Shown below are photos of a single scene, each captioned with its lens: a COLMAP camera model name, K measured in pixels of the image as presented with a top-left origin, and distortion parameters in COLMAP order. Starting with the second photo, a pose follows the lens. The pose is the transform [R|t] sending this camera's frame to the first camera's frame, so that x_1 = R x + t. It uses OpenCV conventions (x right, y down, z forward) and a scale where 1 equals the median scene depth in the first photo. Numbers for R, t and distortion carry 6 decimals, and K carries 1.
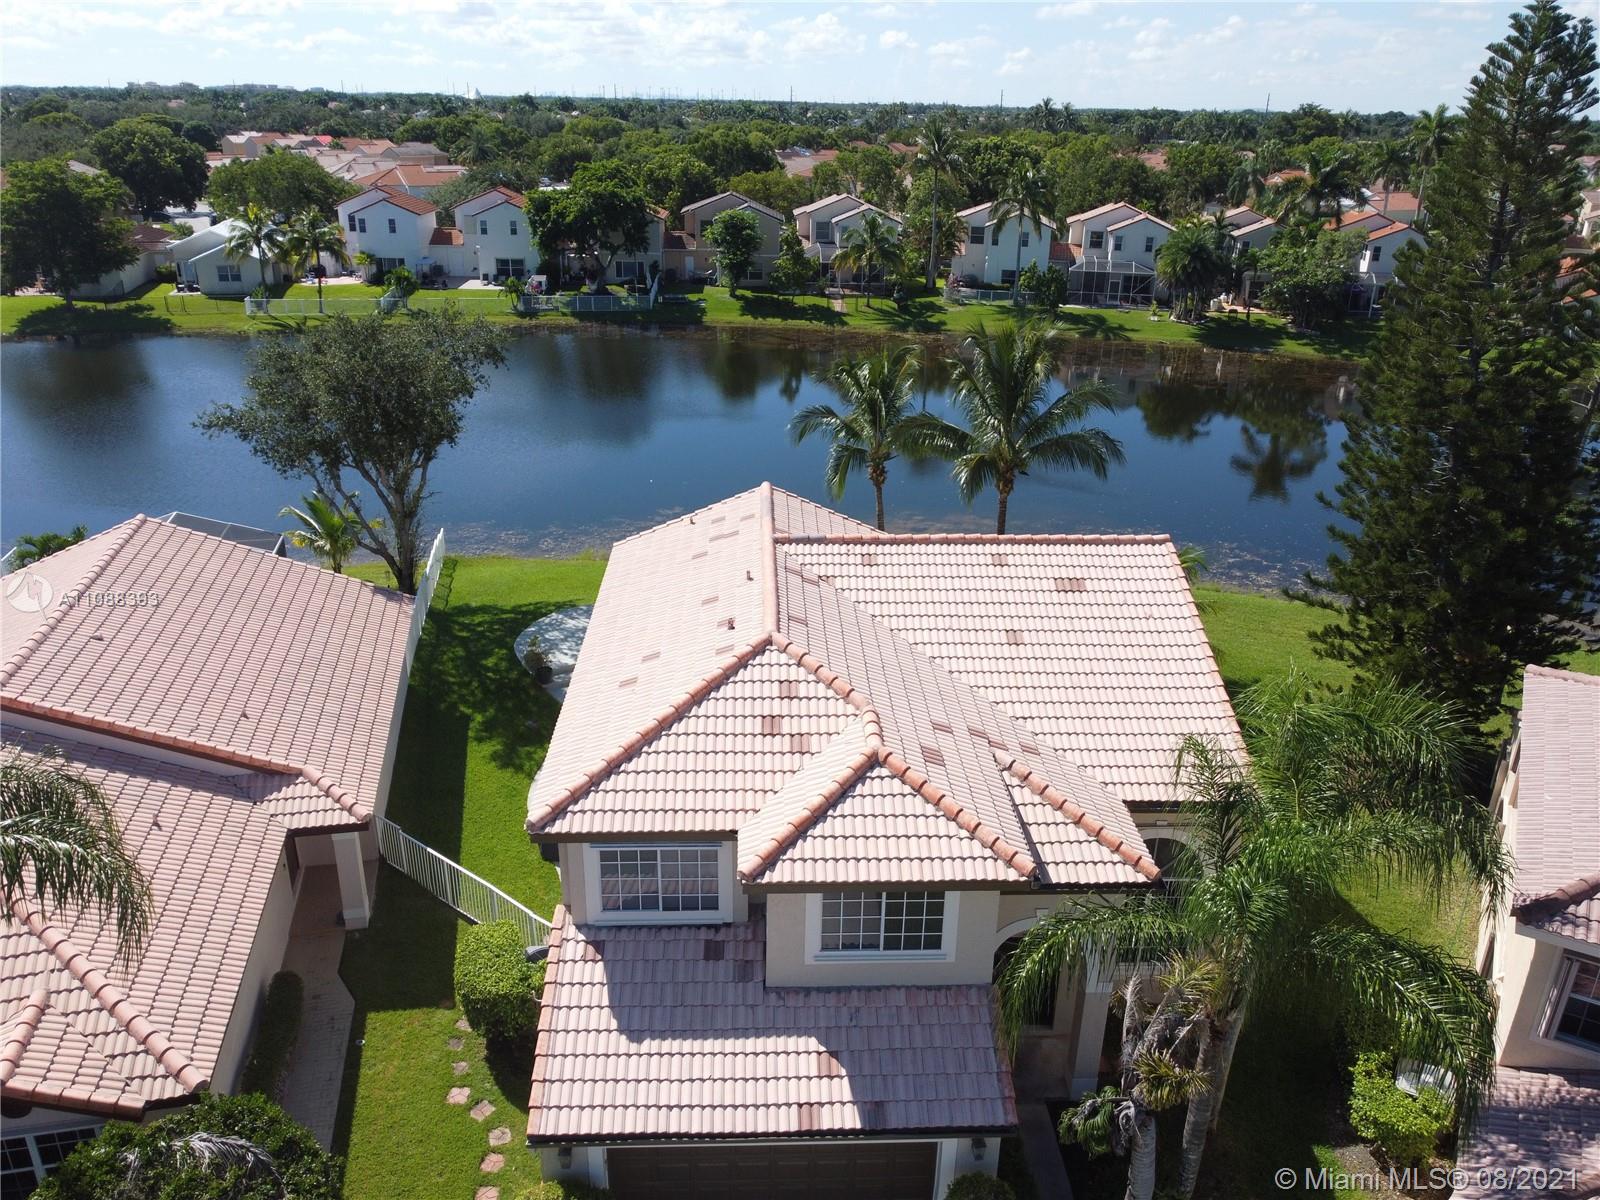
lens RADIAL K [[1206.6, 0, 811.3], [0, 1206.6, 592.1], [0, 0, 1]] dist [-0.010882, 0.001357]
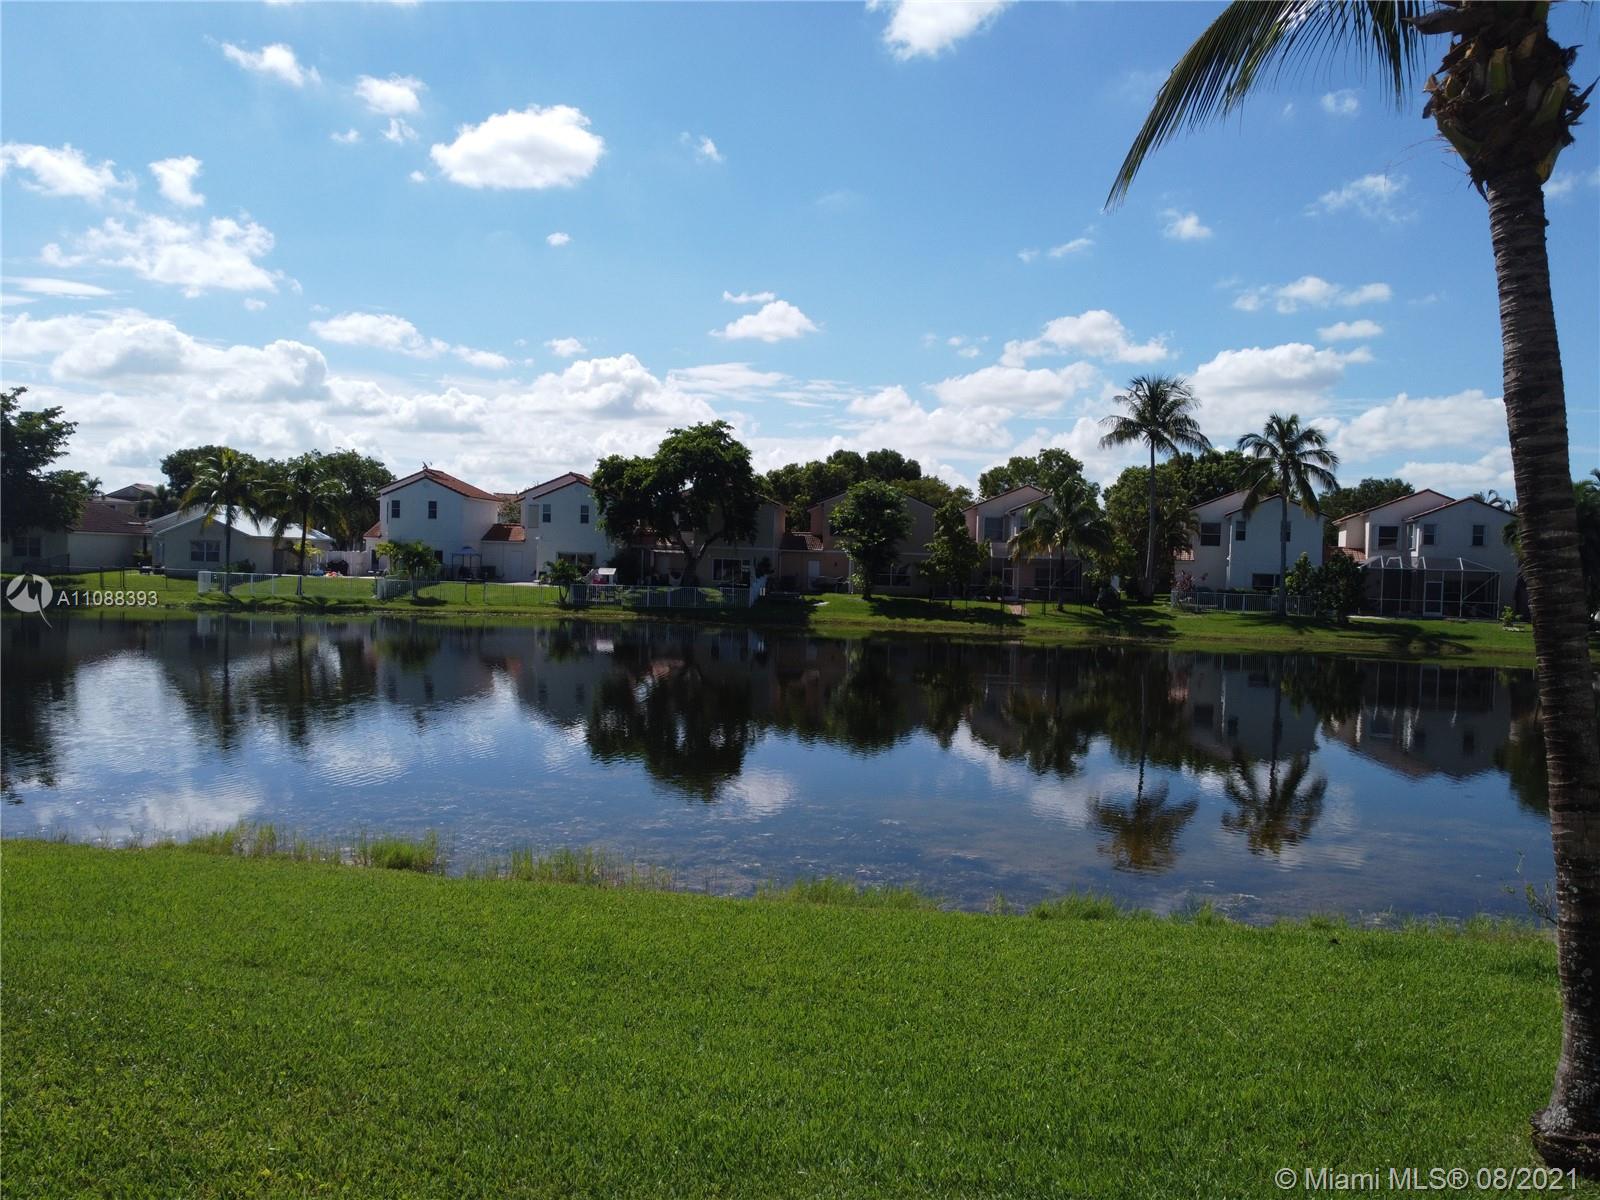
lens RADIAL K [[1206.6, 0, 805.7], [0, 1206.6, 593.9], [0, 0, 1]] dist [-0.010882, 0.001357]
pose [[0.990265, 0.011856, -0.138688, -0.001784], [-0.059831, 0.935880, -0.347201, 0.001998], [0.125679, 0.352119, 0.927479, 0.361337]]
